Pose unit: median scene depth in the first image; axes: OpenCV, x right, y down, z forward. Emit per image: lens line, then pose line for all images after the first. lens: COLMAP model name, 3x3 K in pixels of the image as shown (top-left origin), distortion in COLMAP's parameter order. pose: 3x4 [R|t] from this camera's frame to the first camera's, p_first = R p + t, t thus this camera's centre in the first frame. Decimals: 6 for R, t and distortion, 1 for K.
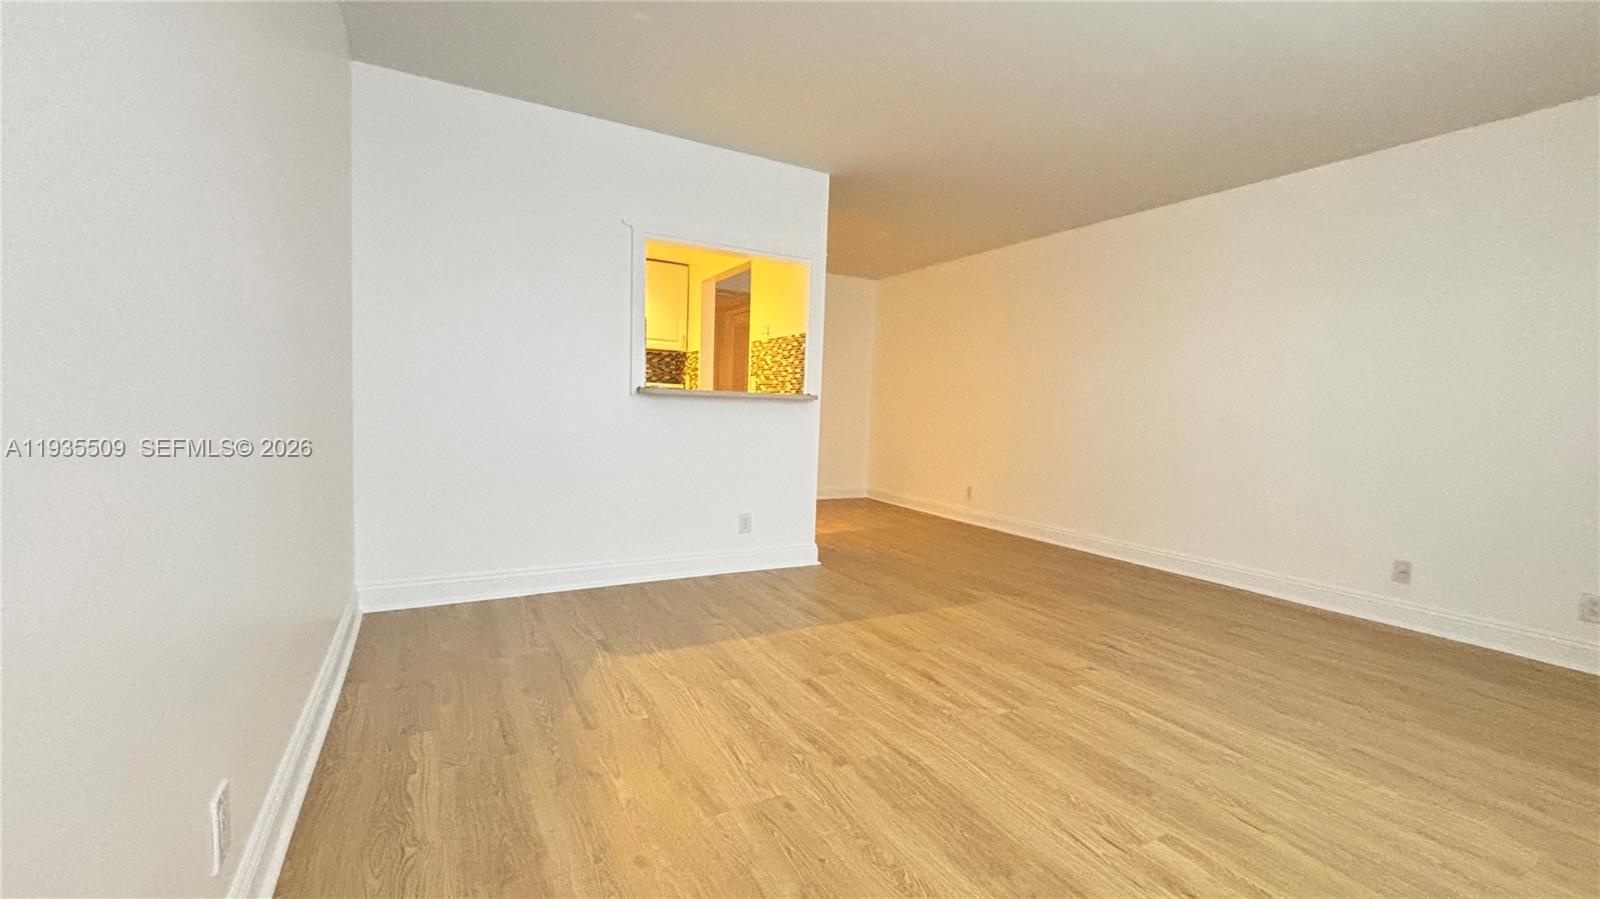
lens RADIAL K [[653.5, 0, 798.0], [0, 653.5, 457.6], [0, 0, 1]] dist [0.007921, 0.000576]
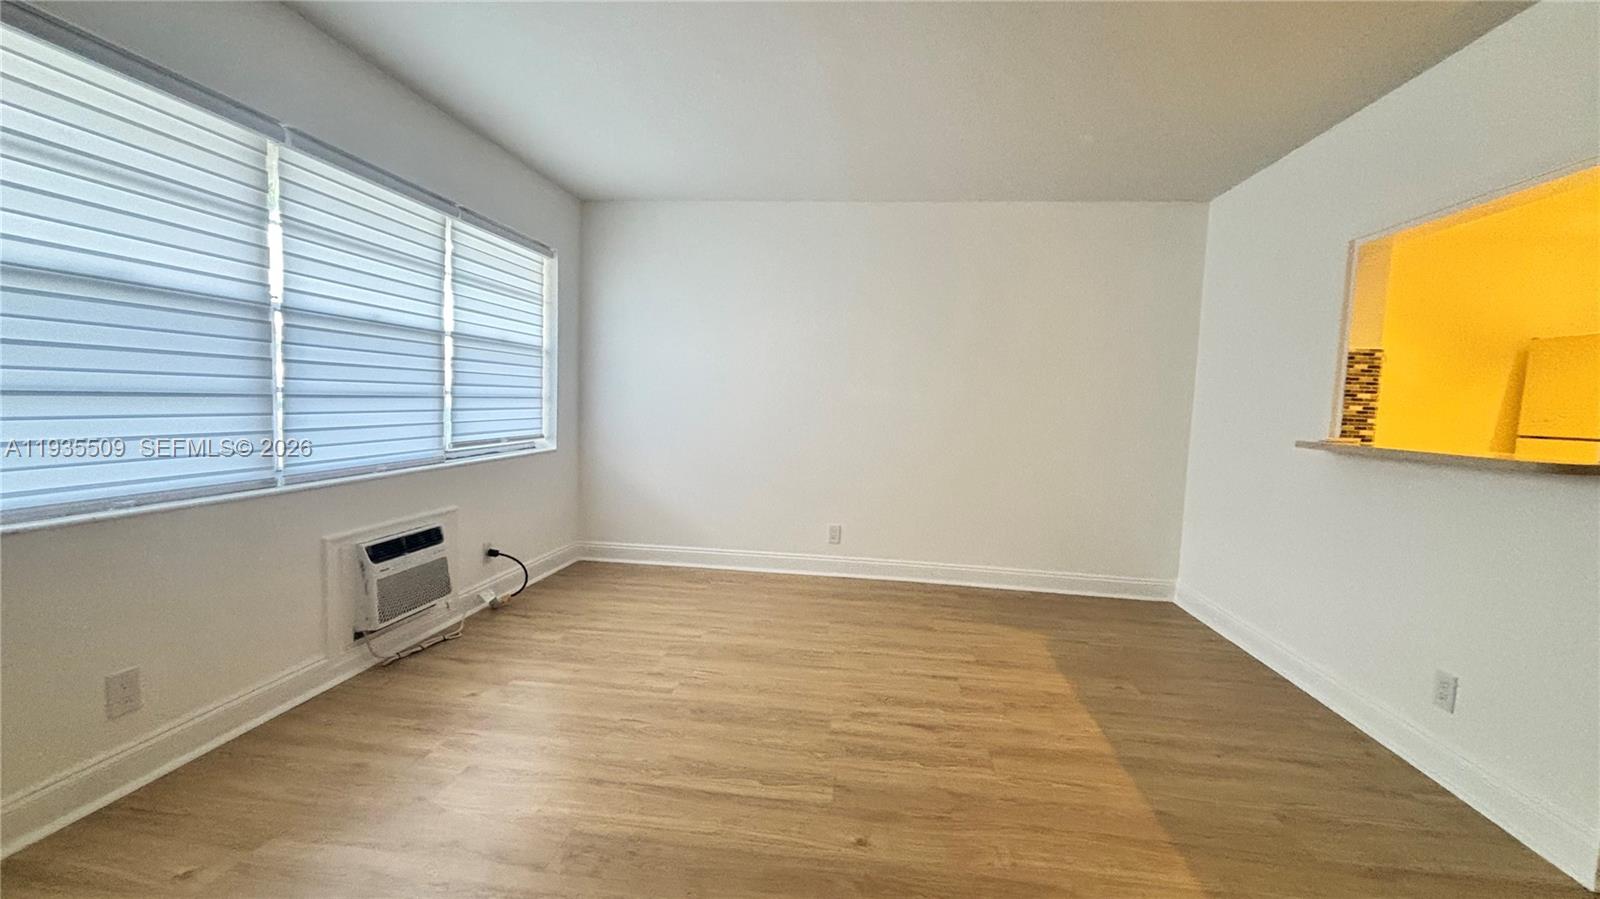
lens RADIAL K [[653.5, 0, 794.8], [0, 653.5, 446.3], [0, 0, 1]] dist [0.007921, 0.000576]
pose [[-0.597205, -0.003583, -0.802081, 0.992192], [-0.124650, 0.988255, 0.088396, -0.118100], [0.792344, 0.152769, -0.590638, 1.247170]]
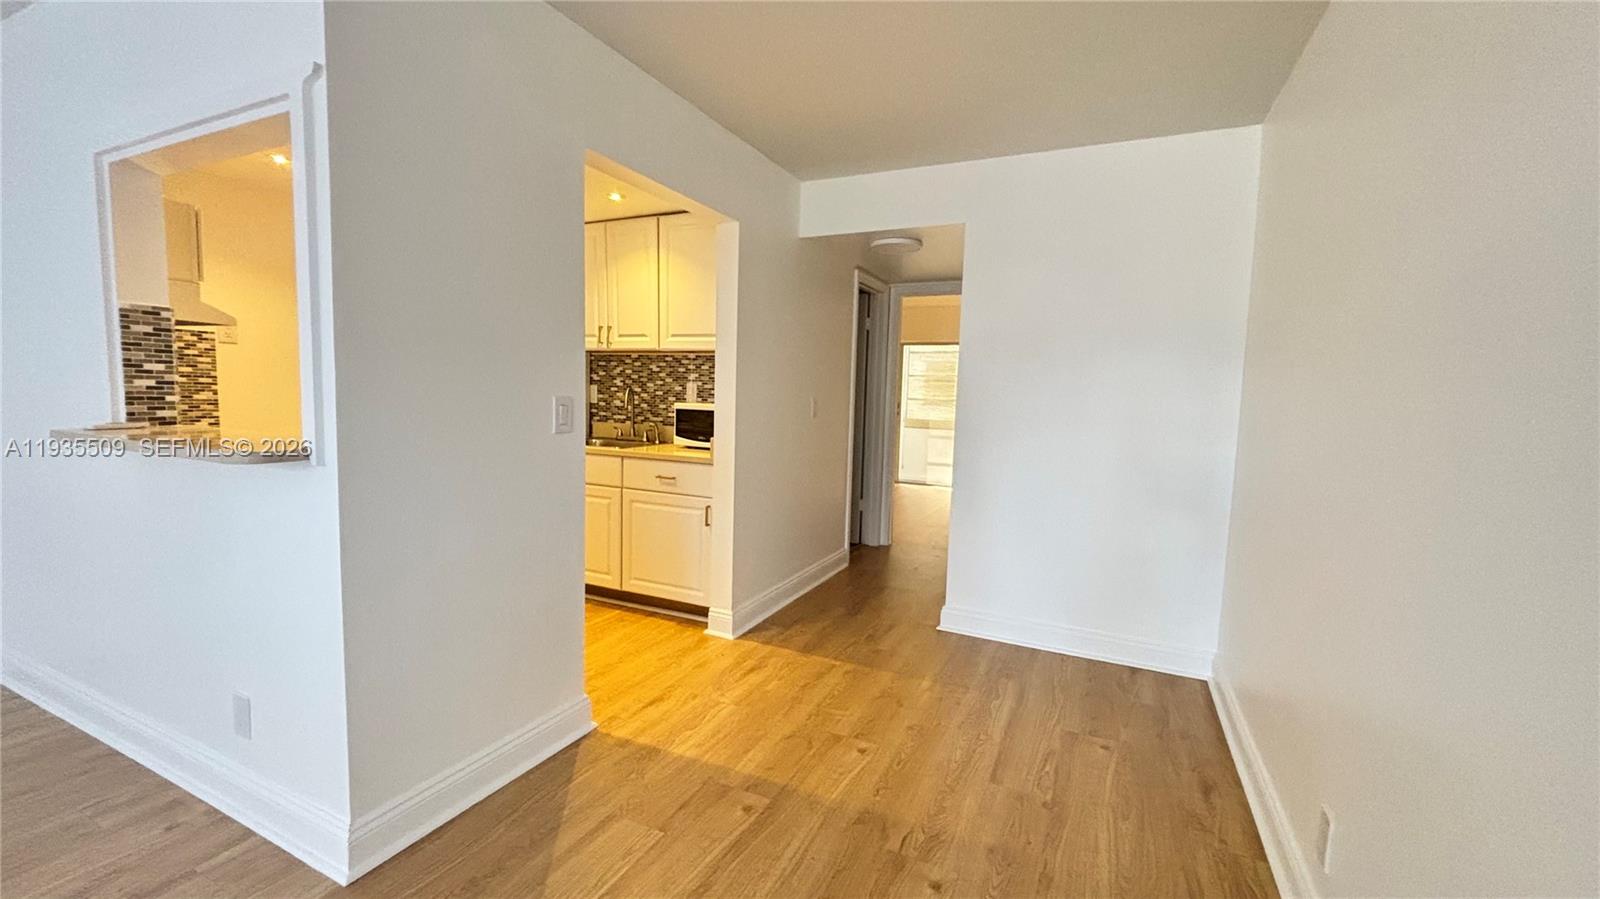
lens RADIAL K [[653.5, 0, 810.2], [0, 653.5, 443.8], [0, 0, 1]] dist [0.007921, 0.000576]
pose [[0.575844, 0.039529, -0.816604, 0.765309], [-0.061992, 0.998066, 0.004598, -0.173240], [0.815206, 0.047975, 0.577181, 1.515907]]
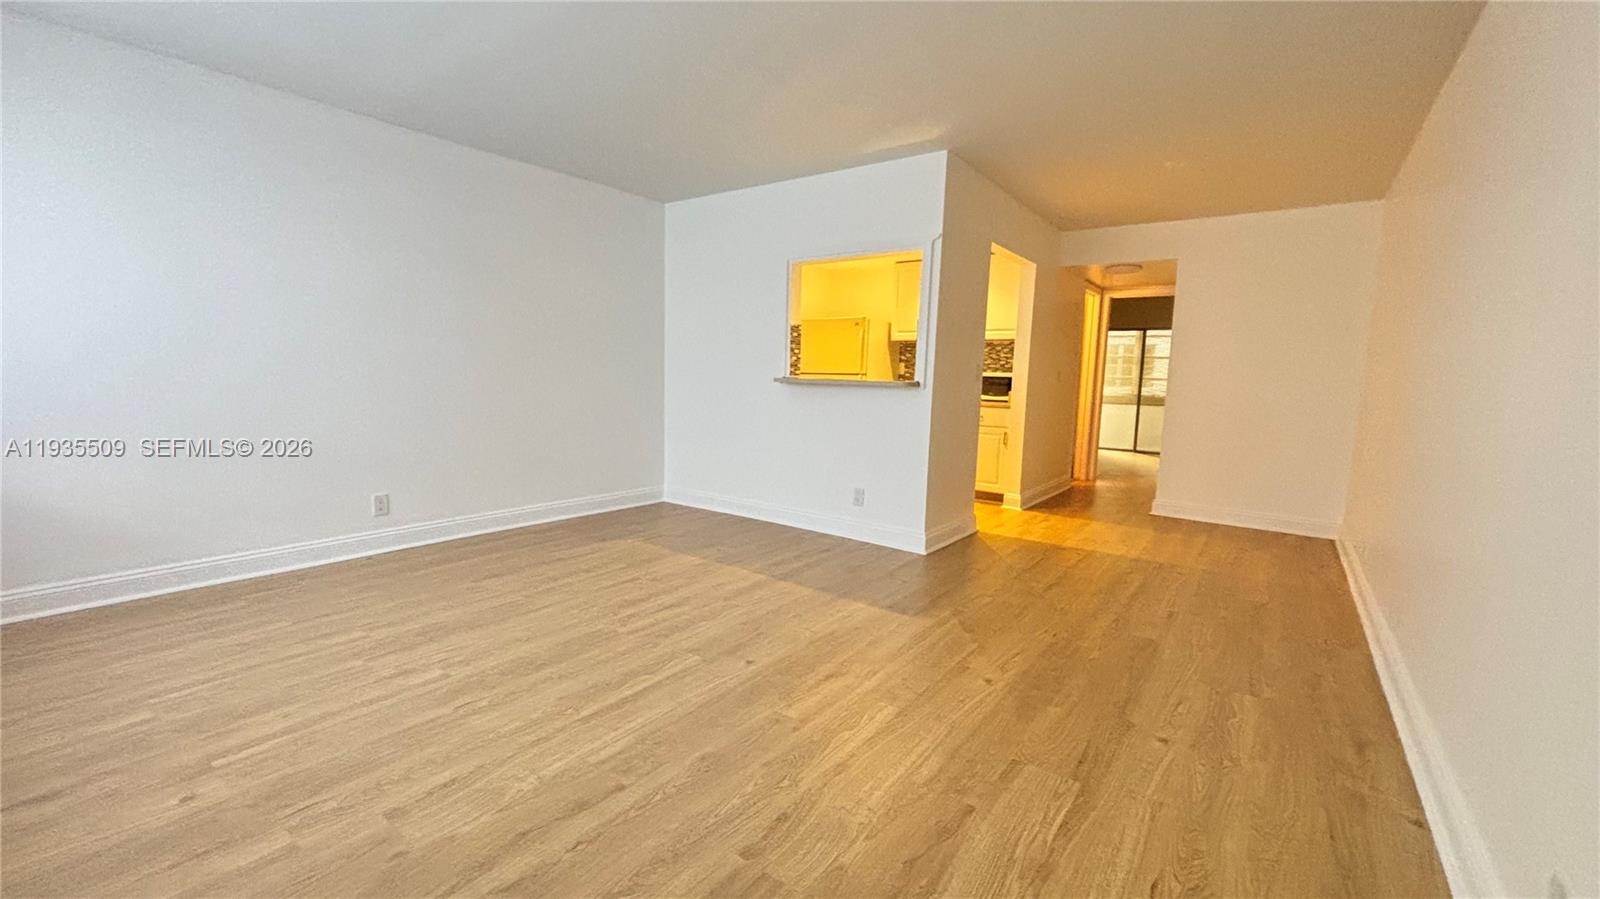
lens RADIAL K [[653.5, 0, 797.6], [0, 653.5, 451.3], [0, 0, 1]] dist [0.007921, 0.000576]
pose [[0.396545, 0.082821, -0.914272, 1.292270], [-0.083900, 0.995024, 0.053746, -0.041010], [0.914173, 0.055395, 0.401521, 0.650734]]
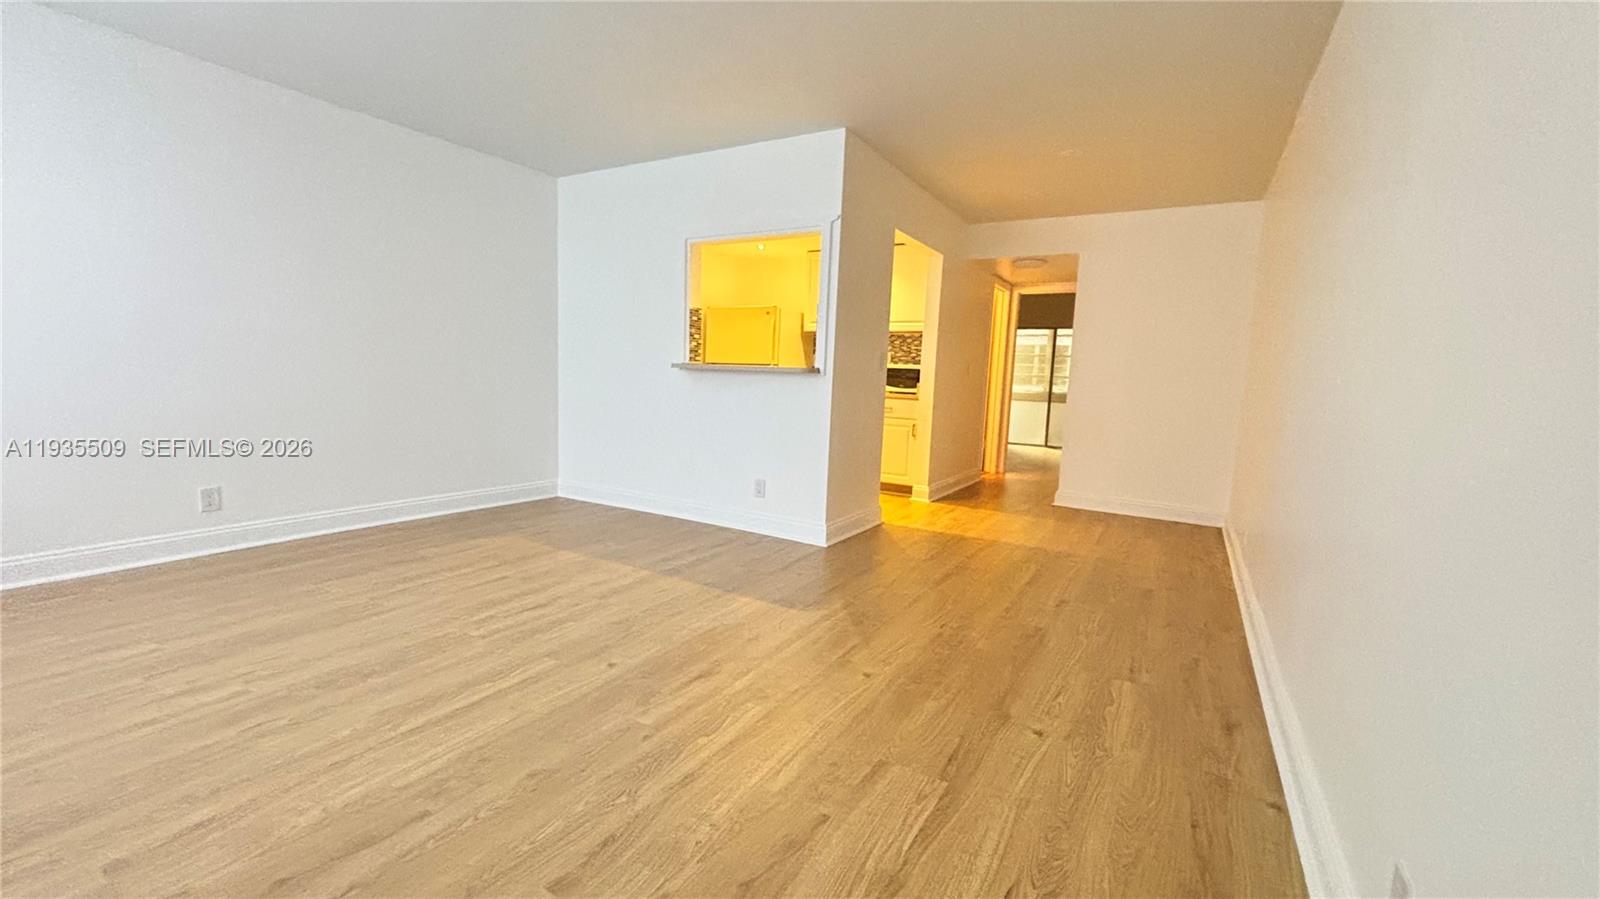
lens RADIAL K [[653.5, 0, 795.6], [0, 653.5, 450.0], [0, 0, 1]] dist [0.007921, 0.000576]
pose [[0.485099, 0.081605, -0.870643, 1.268510], [-0.089082, 0.995068, 0.043633, -0.020414], [0.869910, 0.056392, 0.489976, 0.754309]]
